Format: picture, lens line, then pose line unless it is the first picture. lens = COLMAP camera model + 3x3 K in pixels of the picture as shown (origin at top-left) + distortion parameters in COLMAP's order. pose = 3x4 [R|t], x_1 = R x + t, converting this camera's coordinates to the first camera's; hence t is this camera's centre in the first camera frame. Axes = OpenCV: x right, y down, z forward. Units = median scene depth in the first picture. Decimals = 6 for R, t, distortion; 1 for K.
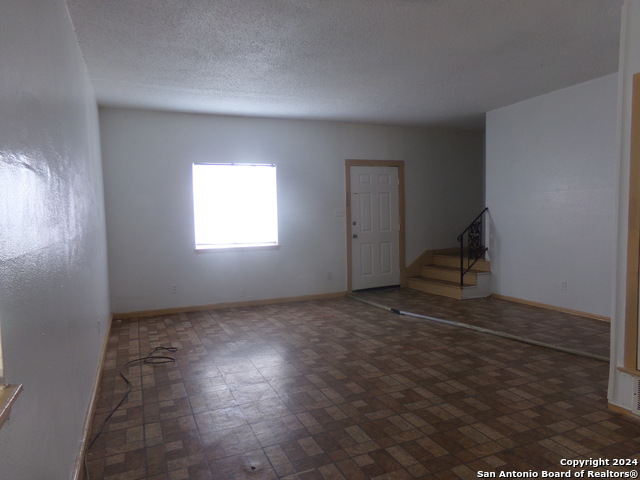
lens RADIAL K [[435.8, 0, 318.9], [0, 435.8, 243.7], [0, 0, 1]] dist [-0.089106, 0.140655]
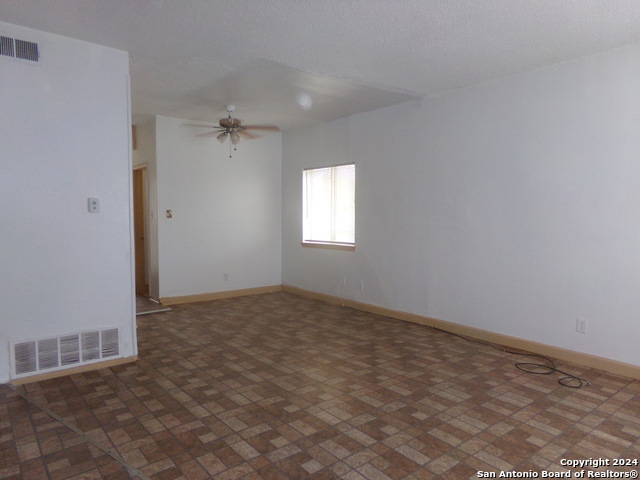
lens RADIAL K [[435.8, 0, 318.9], [0, 435.8, 243.7], [0, 0, 1]] dist [-0.089106, 0.140655]
pose [[-0.960843, 0.039688, -0.274238, 0.371344], [0.000257, 0.989817, 0.142348, -0.148979], [0.277095, 0.136704, -0.951068, 1.901588]]
